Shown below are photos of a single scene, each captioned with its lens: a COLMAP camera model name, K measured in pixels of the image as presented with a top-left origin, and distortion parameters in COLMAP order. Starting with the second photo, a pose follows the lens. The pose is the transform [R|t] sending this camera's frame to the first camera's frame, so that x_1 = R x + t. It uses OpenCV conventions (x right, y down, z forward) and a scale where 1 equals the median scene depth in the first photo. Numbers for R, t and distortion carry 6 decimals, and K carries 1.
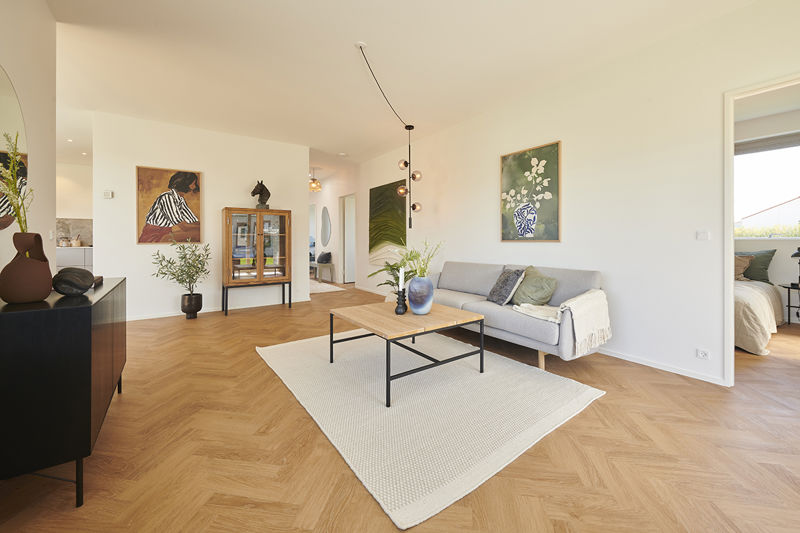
lens RADIAL K [[317.7, 0, 403.3], [0, 317.7, 238.4], [0, 0, 1]] dist [-0.001796, 0.000125]
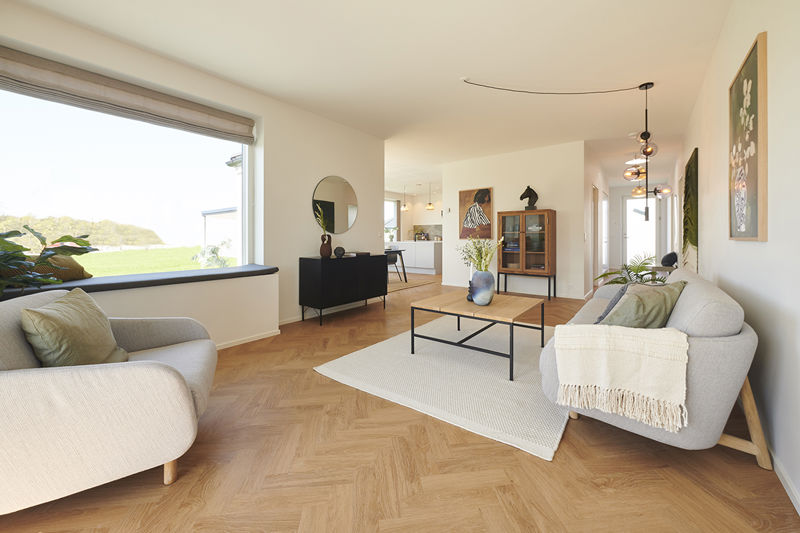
lens RADIAL K [[317.7, 0, 404.7], [0, 317.7, 236.3], [0, 0, 1]] dist [-0.001796, 0.000125]
pose [[0.297021, -0.001844, -0.954869, 0.734981], [0.004873, 0.999988, -0.000415, 0.001524], [0.954858, -0.004530, 0.297027, 0.307128]]
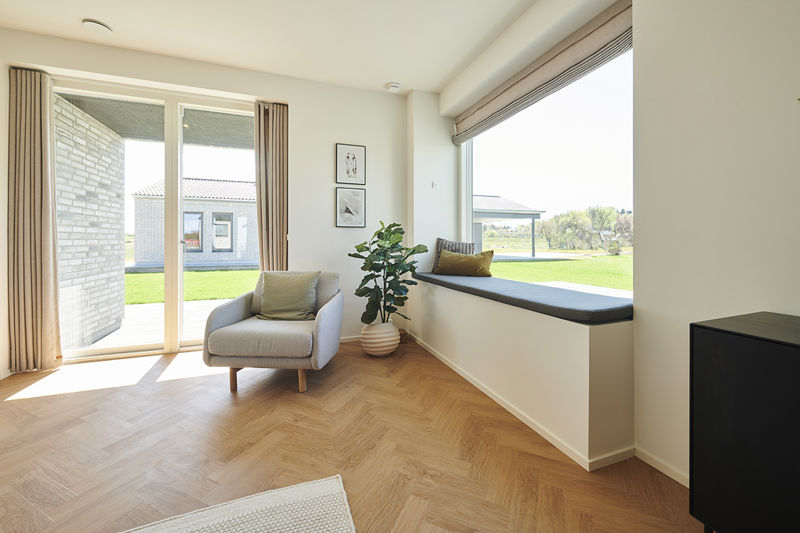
lens RADIAL K [[317.7, 0, 400.4], [0, 317.7, 239.4], [0, 0, 1]] dist [-0.001796, 0.000125]
pose [[-0.965766, 0.001880, 0.259409, -0.177340], [-0.000821, 0.999947, -0.010304, 0.004944], [-0.259415, -0.010164, -0.965713, 0.687059]]
